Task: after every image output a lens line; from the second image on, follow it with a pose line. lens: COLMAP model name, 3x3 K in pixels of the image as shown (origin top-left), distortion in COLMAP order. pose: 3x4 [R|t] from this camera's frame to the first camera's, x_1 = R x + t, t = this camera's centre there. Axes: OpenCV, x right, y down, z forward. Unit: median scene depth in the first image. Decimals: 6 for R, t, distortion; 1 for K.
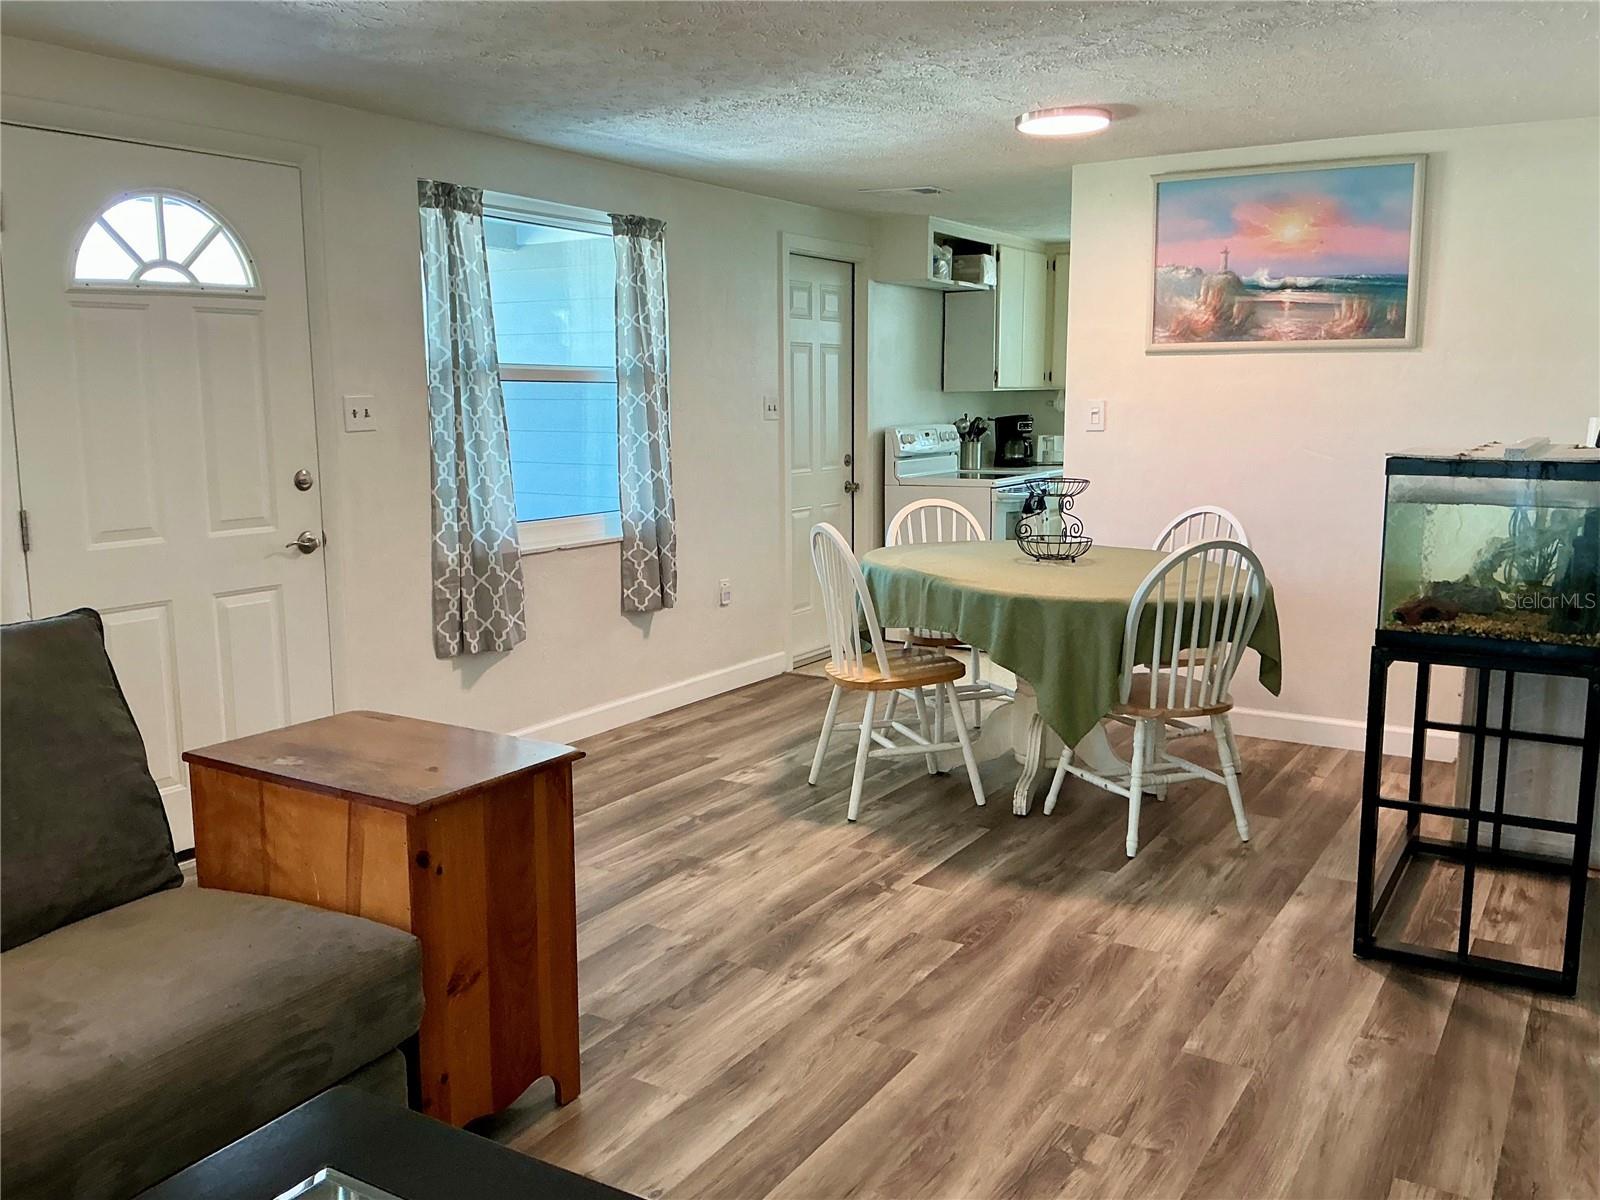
lens RADIAL K [[1330.1, 0, 795.1], [0, 1330.1, 601.4], [0, 0, 1]] dist [0.145947, -0.317482]
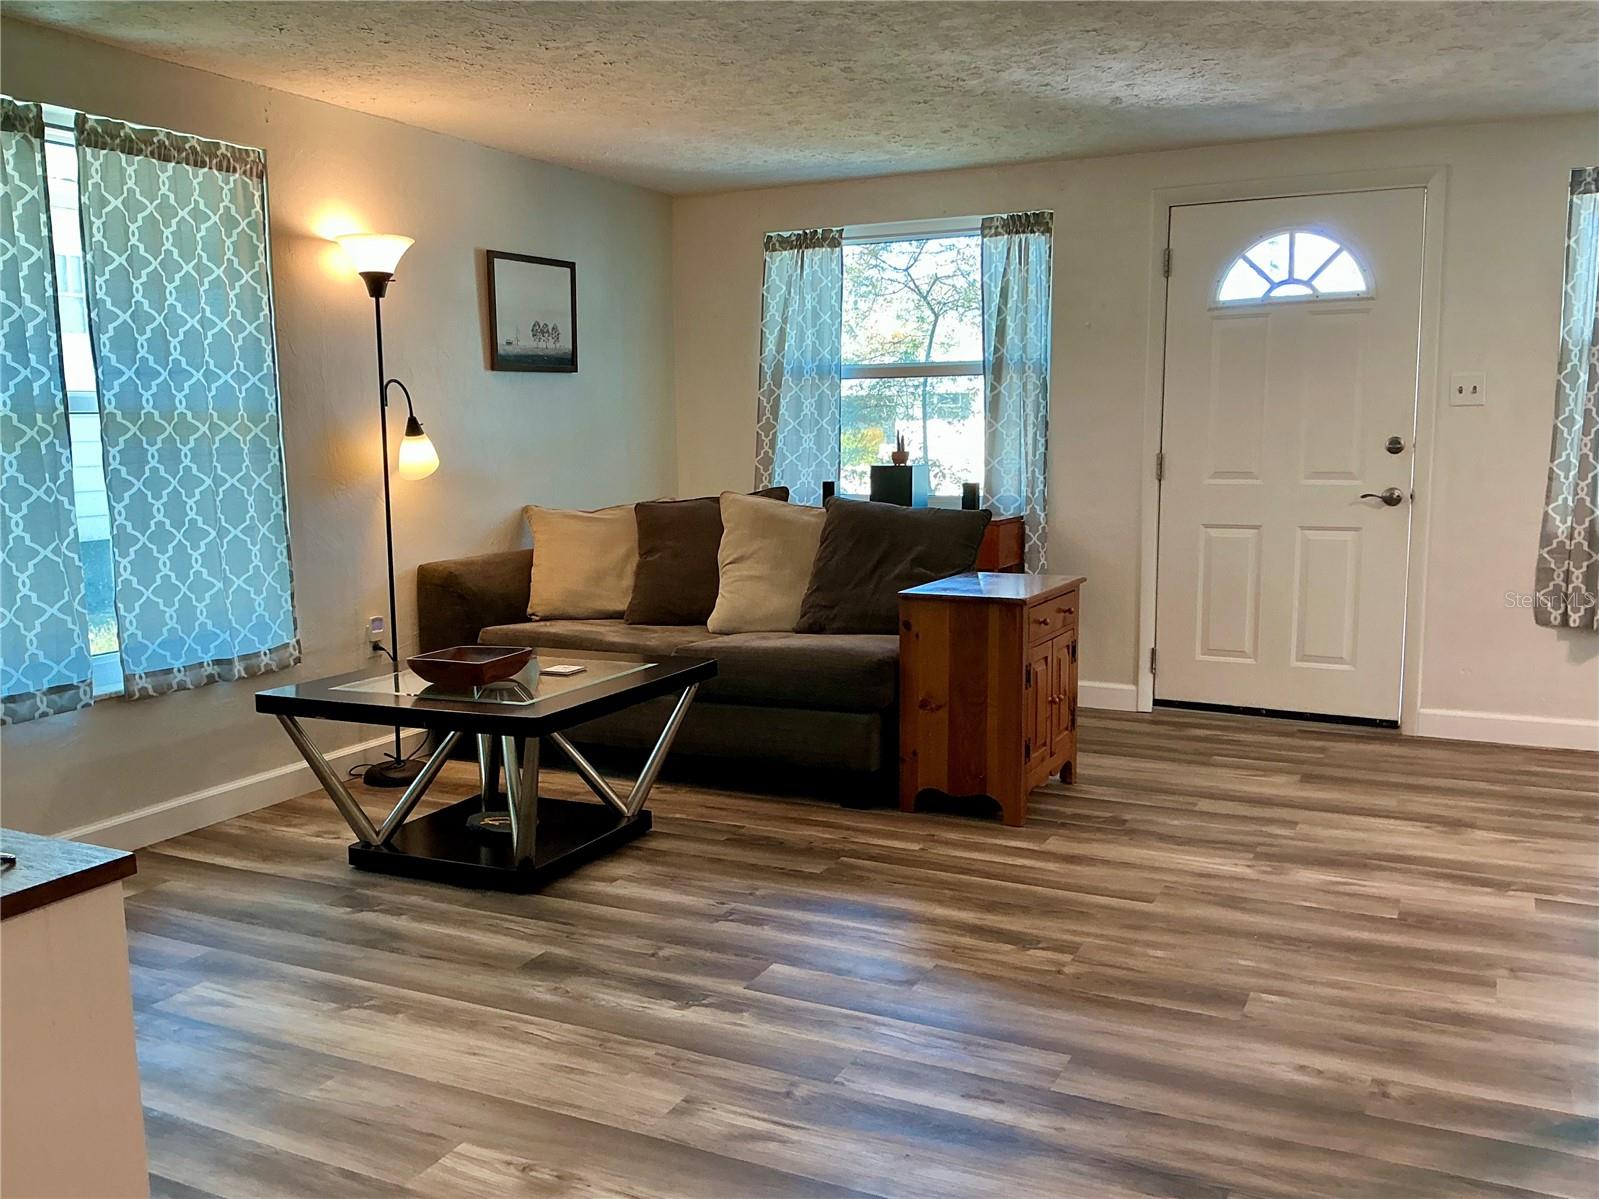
lens RADIAL K [[1392.2, 0, 799.5], [0, 1392.2, 599.5], [0, 0, 1]] dist [0.144319, -0.294309]
pose [[0.104855, 0.129975, -0.985957, 0.825639], [-0.147641, 0.982471, 0.113814, -0.018642], [0.983467, 0.133633, 0.122206, 0.325003]]
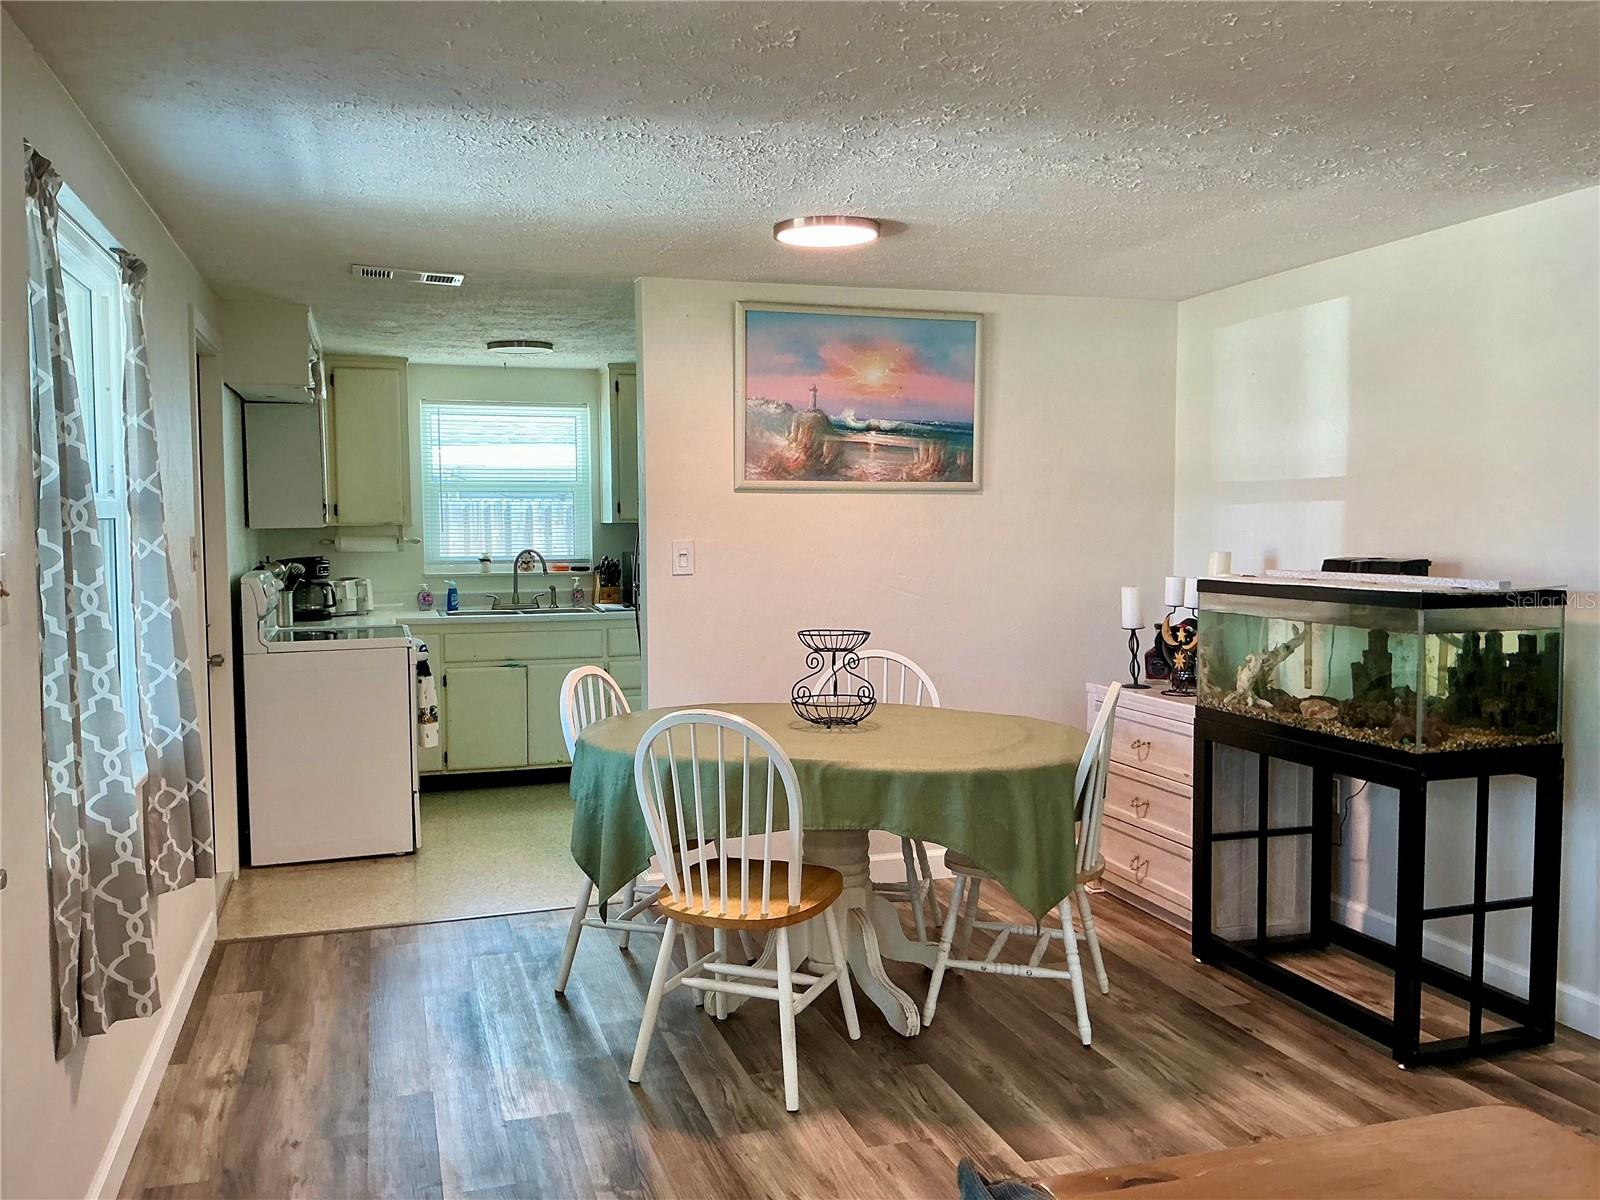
lens RADIAL K [[1330.1, 0, 795.1], [0, 1330.1, 601.4], [0, 0, 1]] dist [0.145947, -0.317482]
pose [[0.651053, -0.046054, 0.757634, -0.502773], [0.120324, 0.991798, -0.043110, -0.081232], [-0.749435, 0.119228, 0.651254, 0.481387]]
